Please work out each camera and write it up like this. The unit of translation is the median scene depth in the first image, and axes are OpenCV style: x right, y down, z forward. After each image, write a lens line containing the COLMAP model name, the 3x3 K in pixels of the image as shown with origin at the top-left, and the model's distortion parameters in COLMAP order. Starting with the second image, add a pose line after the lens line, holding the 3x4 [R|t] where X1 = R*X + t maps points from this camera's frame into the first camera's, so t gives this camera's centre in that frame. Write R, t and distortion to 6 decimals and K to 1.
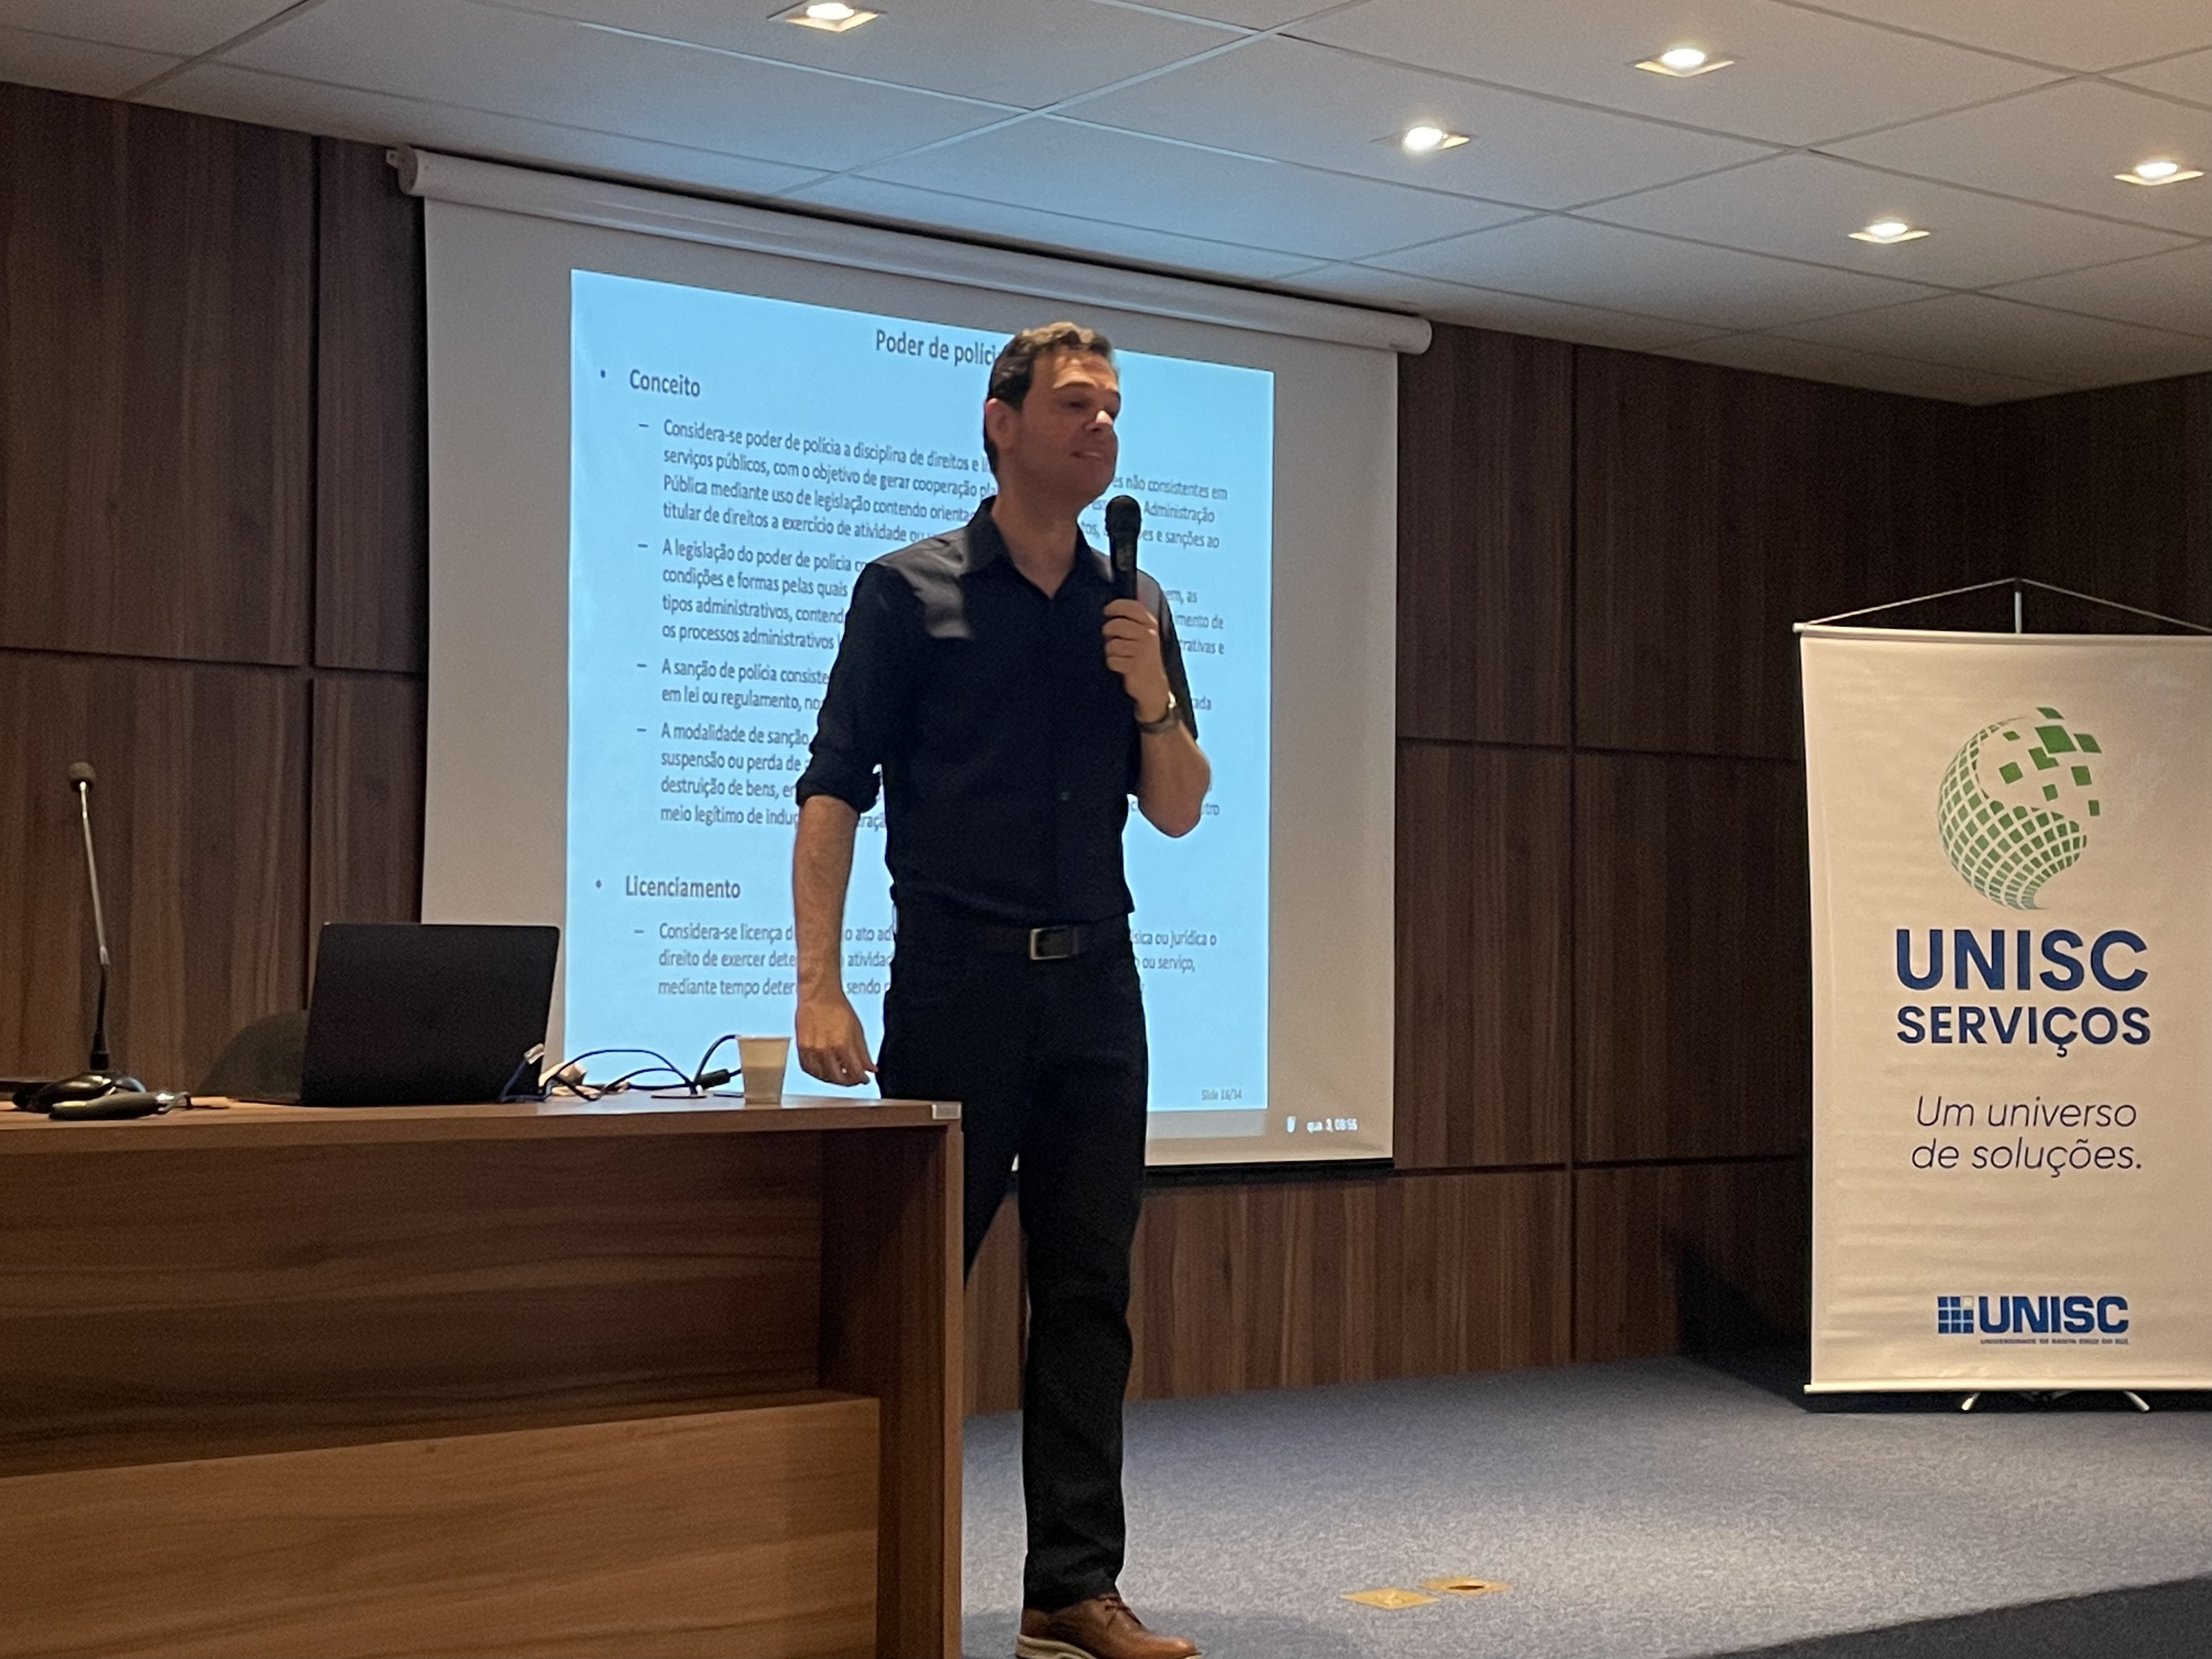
lens RADIAL K [[3373.4, 0, 1106.0], [0, 3373.4, 829.5], [0, 0, 1]] dist [0.047416, 0.139936]
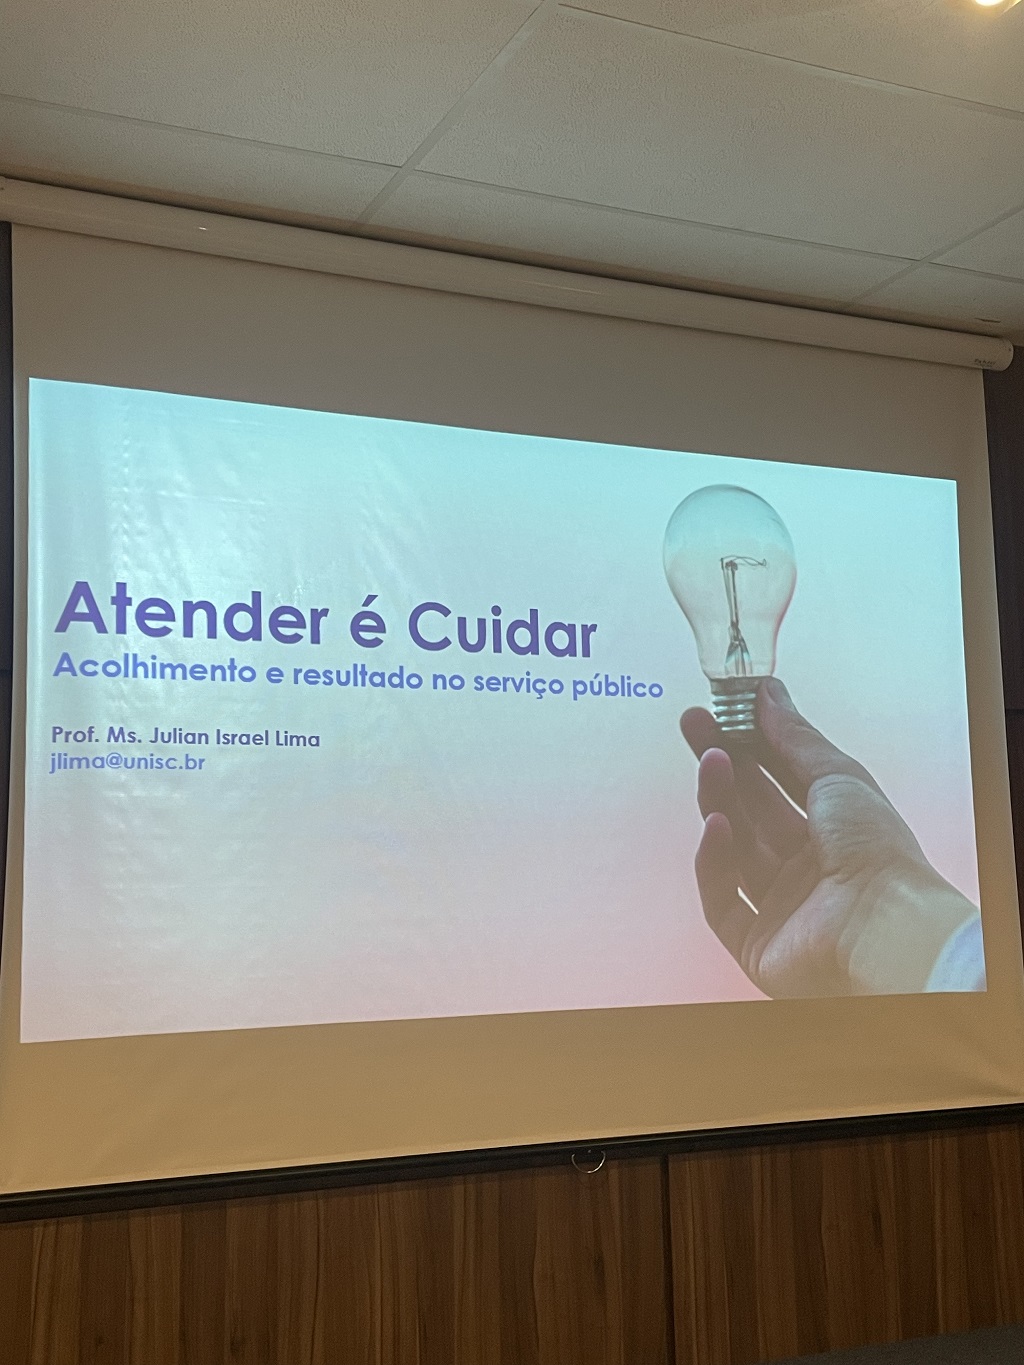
lens RADIAL K [[1551.7, 0, 512.0], [0, 1551.7, 682.5], [0, 0, 1]] dist [0.060653, 0.002331]
pose [[0.974801, -0.060992, -0.214575, 0.040613], [0.039628, 0.993944, -0.102496, 0.010122], [0.219527, 0.091410, 0.971315, 0.490880]]
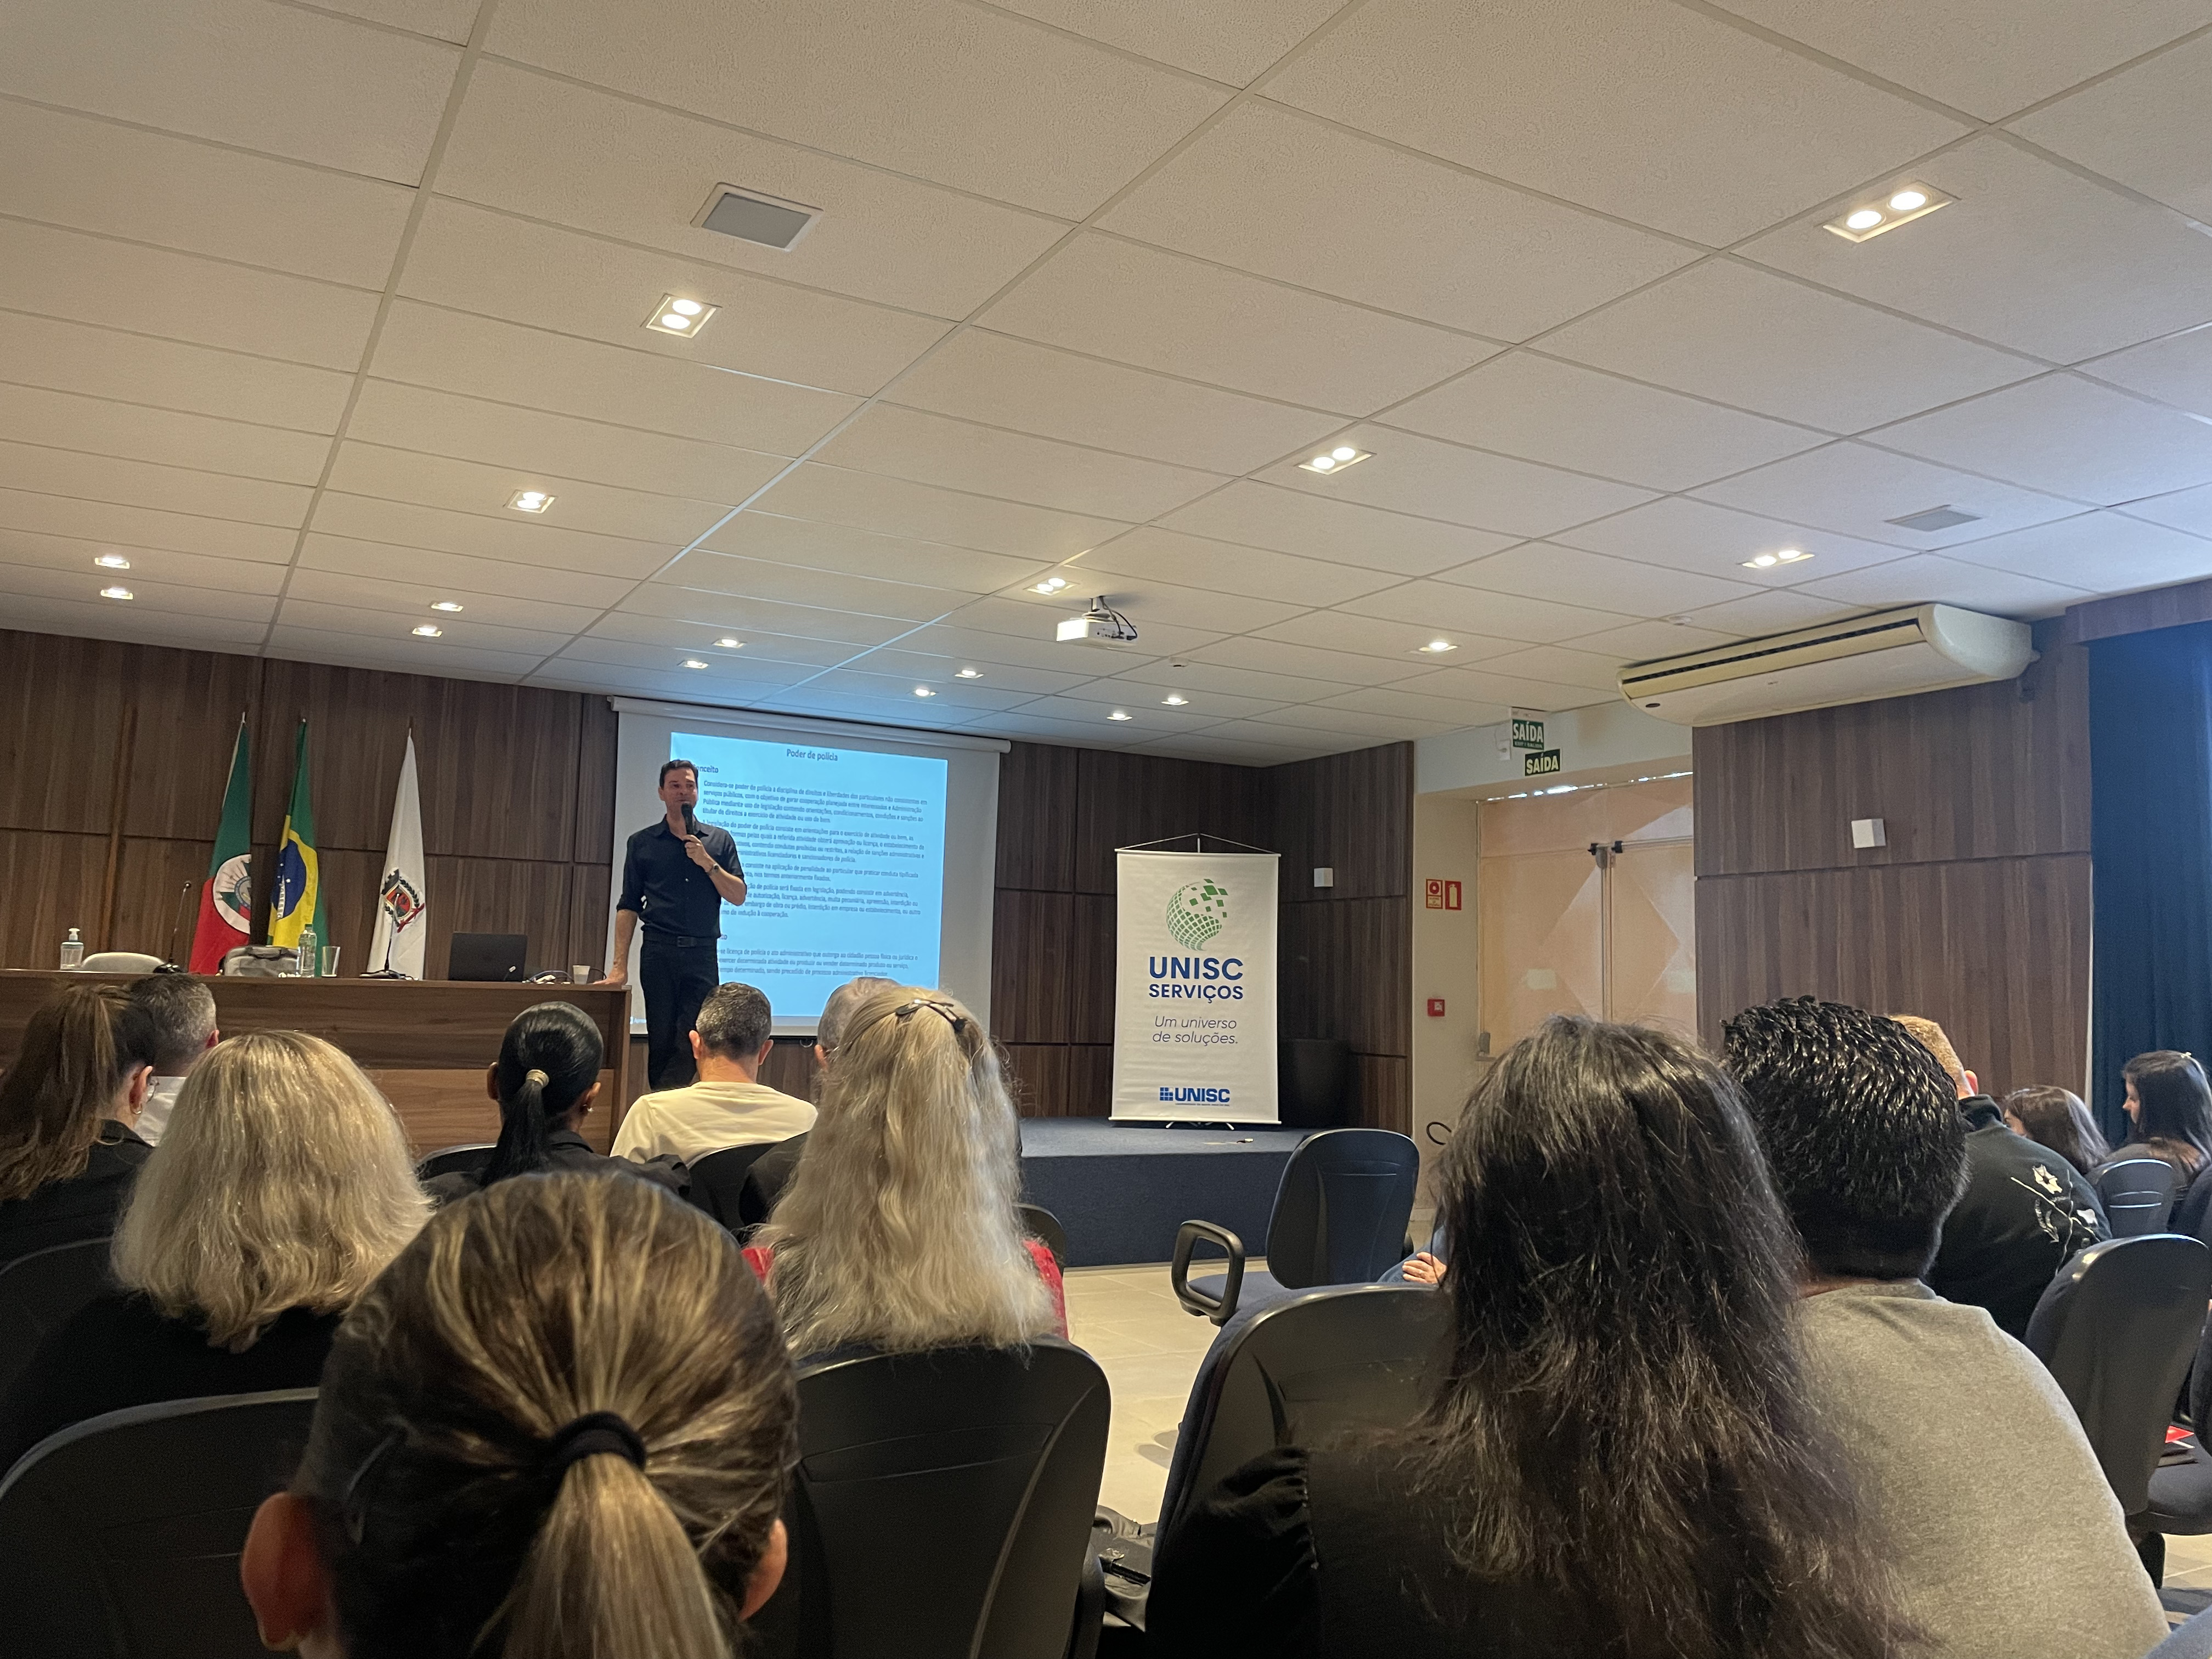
lens RADIAL K [[1649.3, 0, 1106.0], [0, 1649.3, 829.5], [0, 0, 1]] dist [0.067220, -0.002477]
pose [[0.991253, 0.002985, -0.131942, 0.378326], [-0.011820, 0.997734, -0.066235, 0.015121], [0.131446, 0.067215, 0.989042, -0.377311]]
